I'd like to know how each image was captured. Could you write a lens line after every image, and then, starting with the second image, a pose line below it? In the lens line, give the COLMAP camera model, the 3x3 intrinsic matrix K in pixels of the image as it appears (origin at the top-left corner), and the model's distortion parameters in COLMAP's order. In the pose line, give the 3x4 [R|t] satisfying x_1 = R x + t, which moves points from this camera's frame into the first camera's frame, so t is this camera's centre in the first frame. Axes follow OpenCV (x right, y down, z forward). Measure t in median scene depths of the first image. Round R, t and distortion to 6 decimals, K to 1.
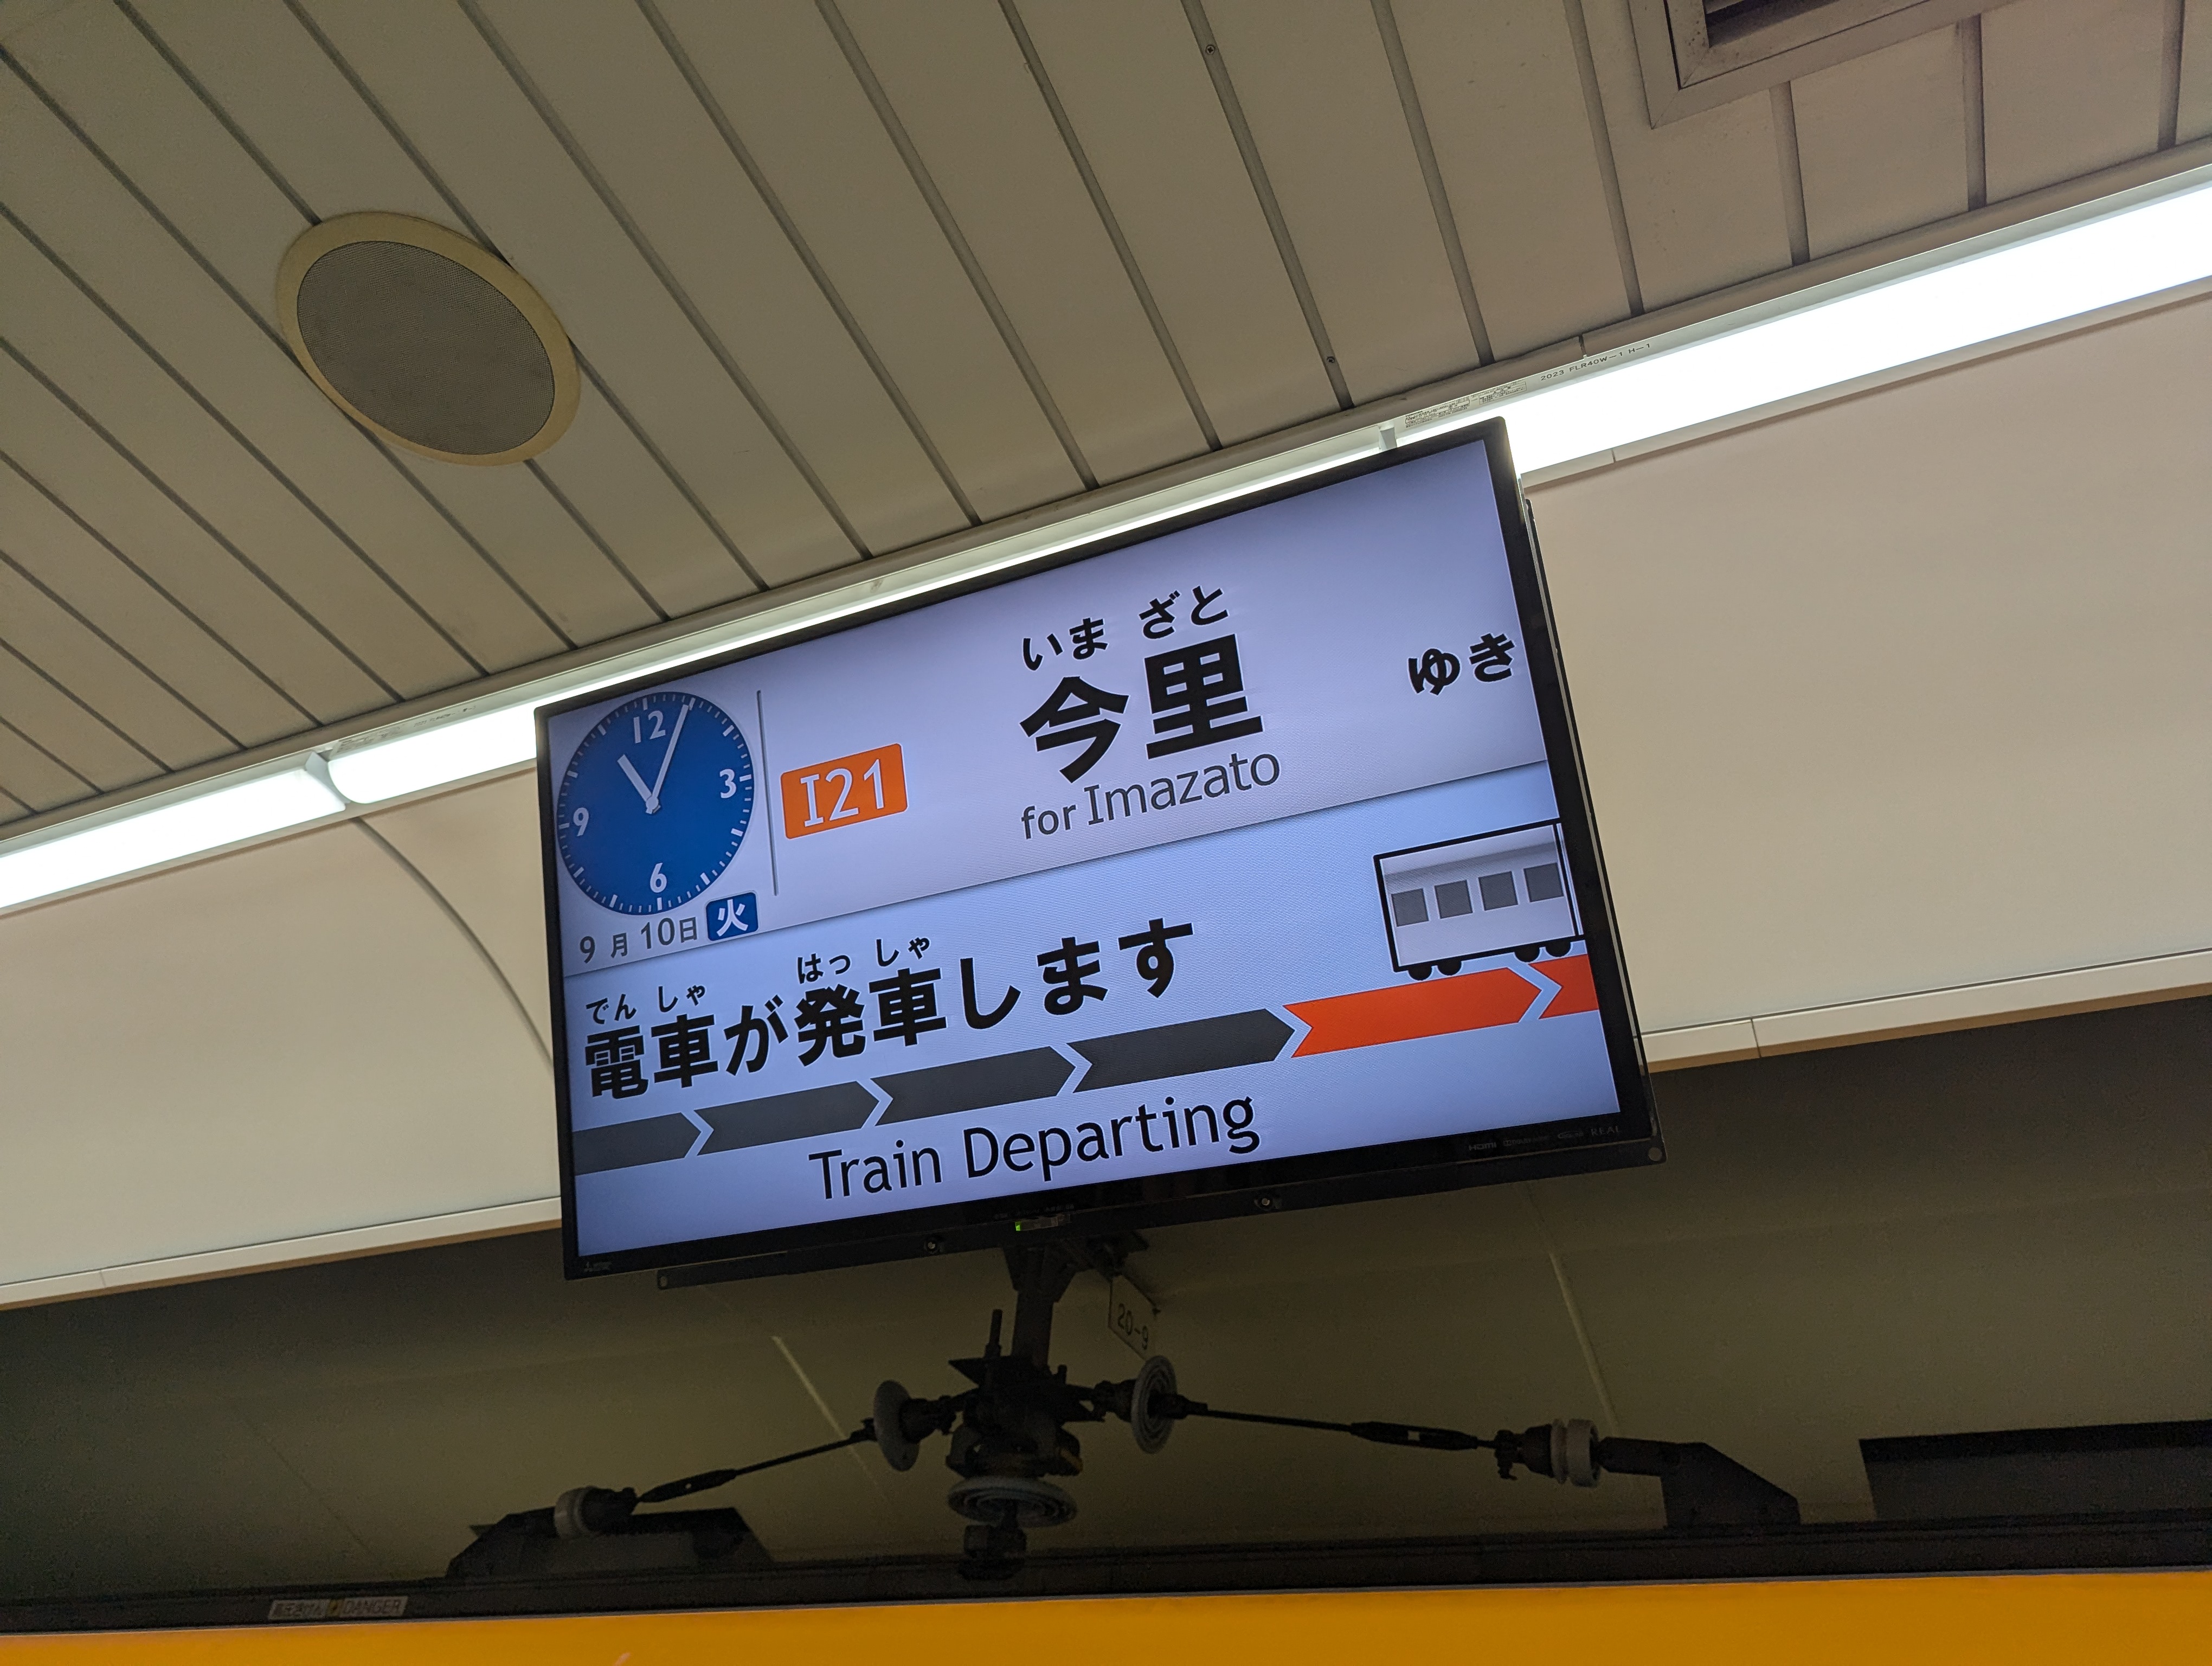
lens RADIAL K [[1533.5, 0, 1101.0], [0, 1533.5, 742.7], [0, 0, 1]] dist [0.059461, -0.057055]
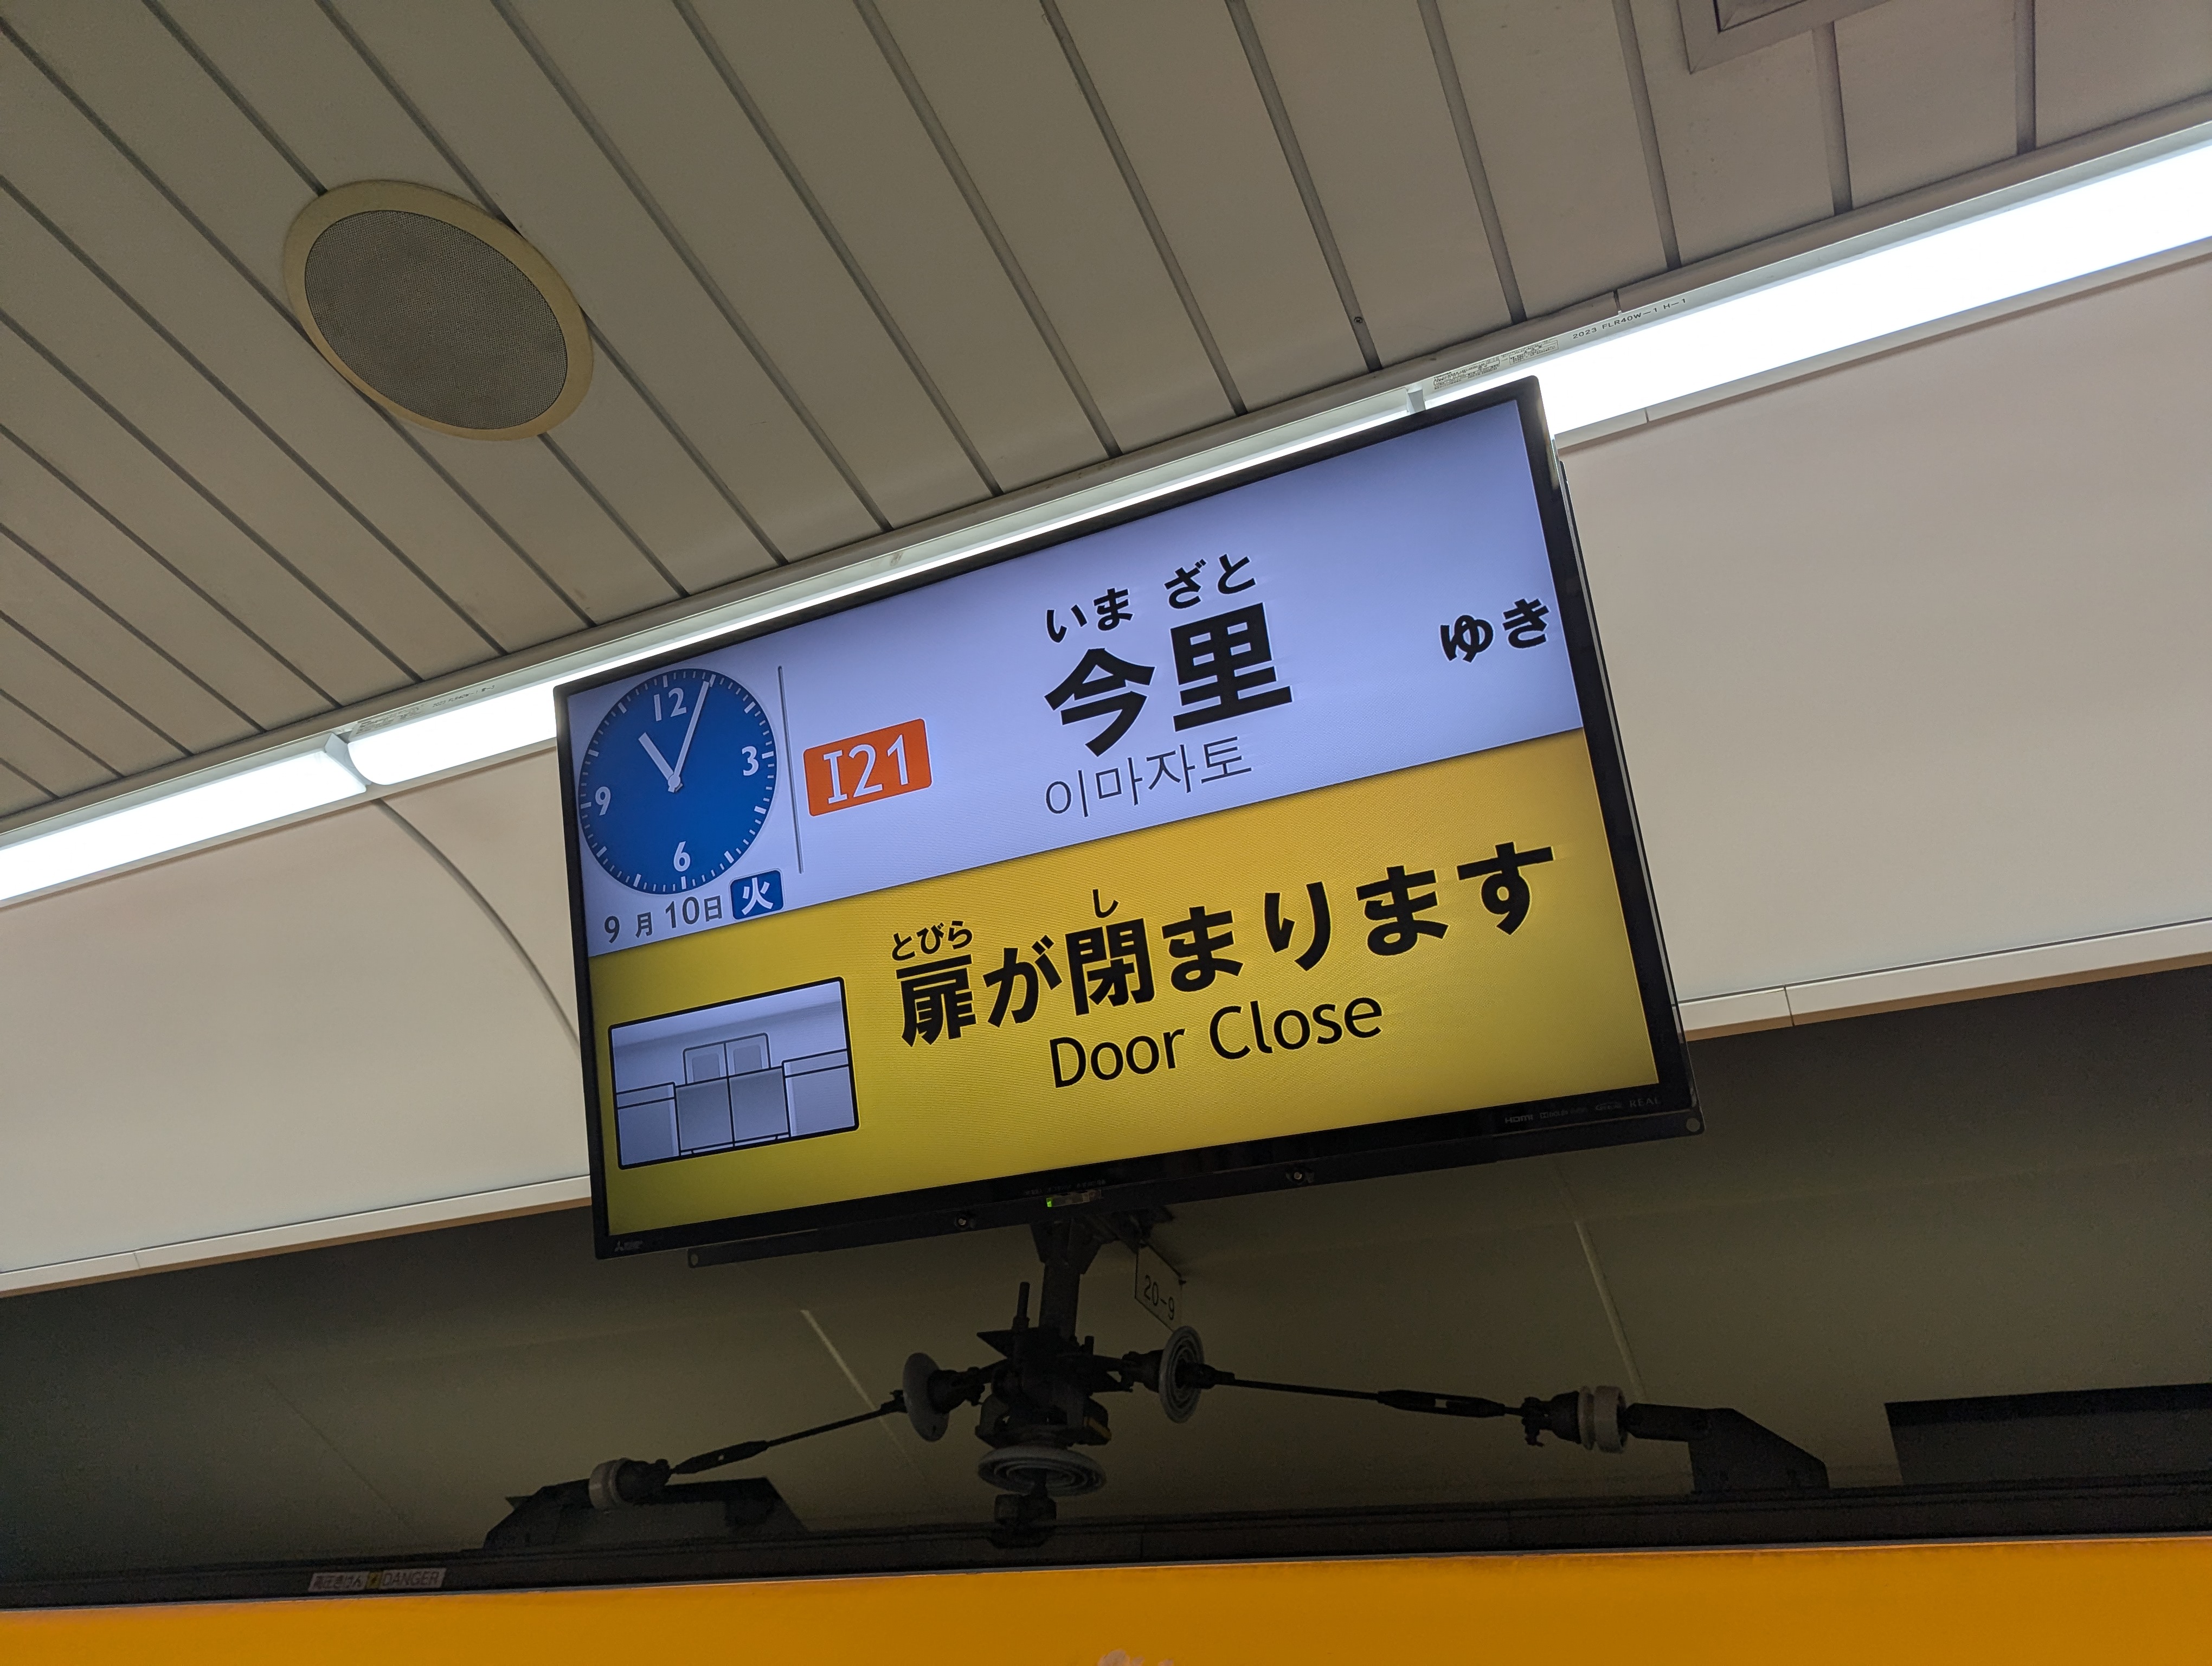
lens RADIAL K [[1533.5, 0, 1104.2], [0, 1533.5, 758.9], [0, 0, 1]] dist [0.059461, -0.057055]
pose [[0.999900, -0.011080, -0.008816, -0.006227], [0.011308, 0.999592, 0.026243, 0.002010], [0.008522, -0.026340, 0.999617, 0.013145]]
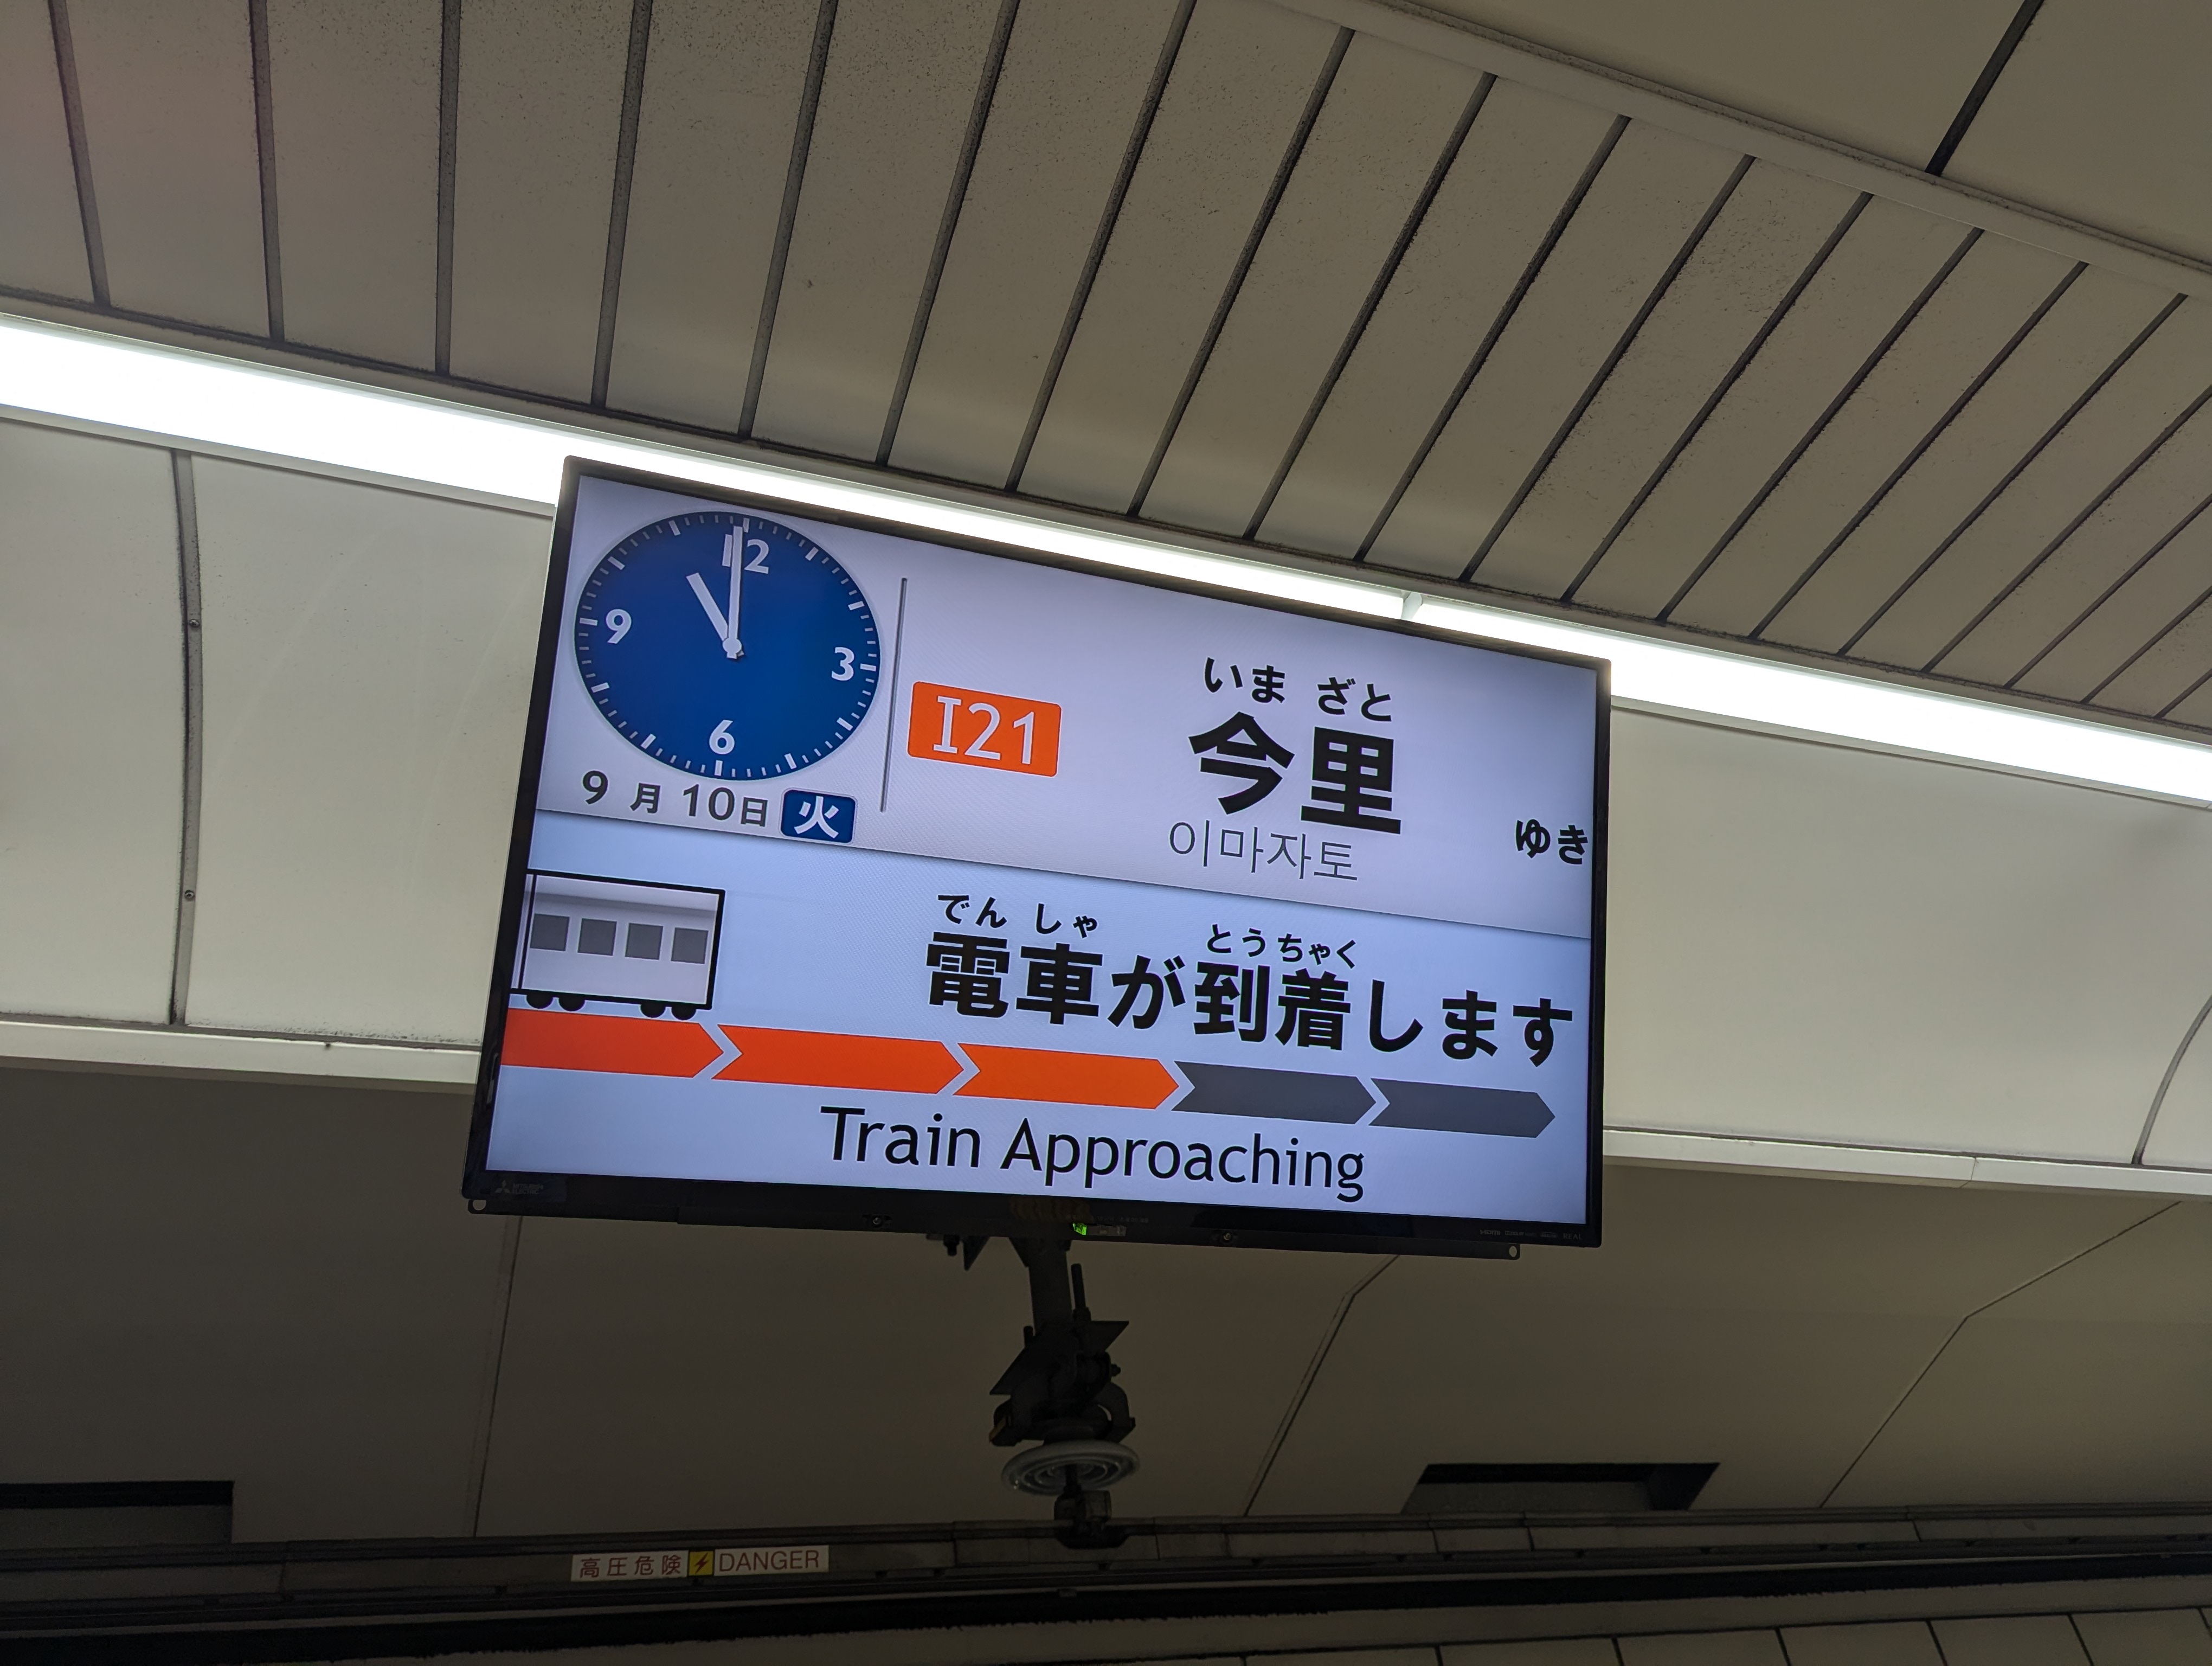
lens RADIAL K [[1533.5, 0, 1093.9], [0, 1533.5, 844.9], [0, 0, 1]] dist [0.059461, -0.057055]
pose [[0.709419, 0.317700, 0.629120, -0.686283], [-0.329370, 0.938612, -0.102581, 0.171371], [-0.623090, -0.134440, 0.770510, 0.263192]]
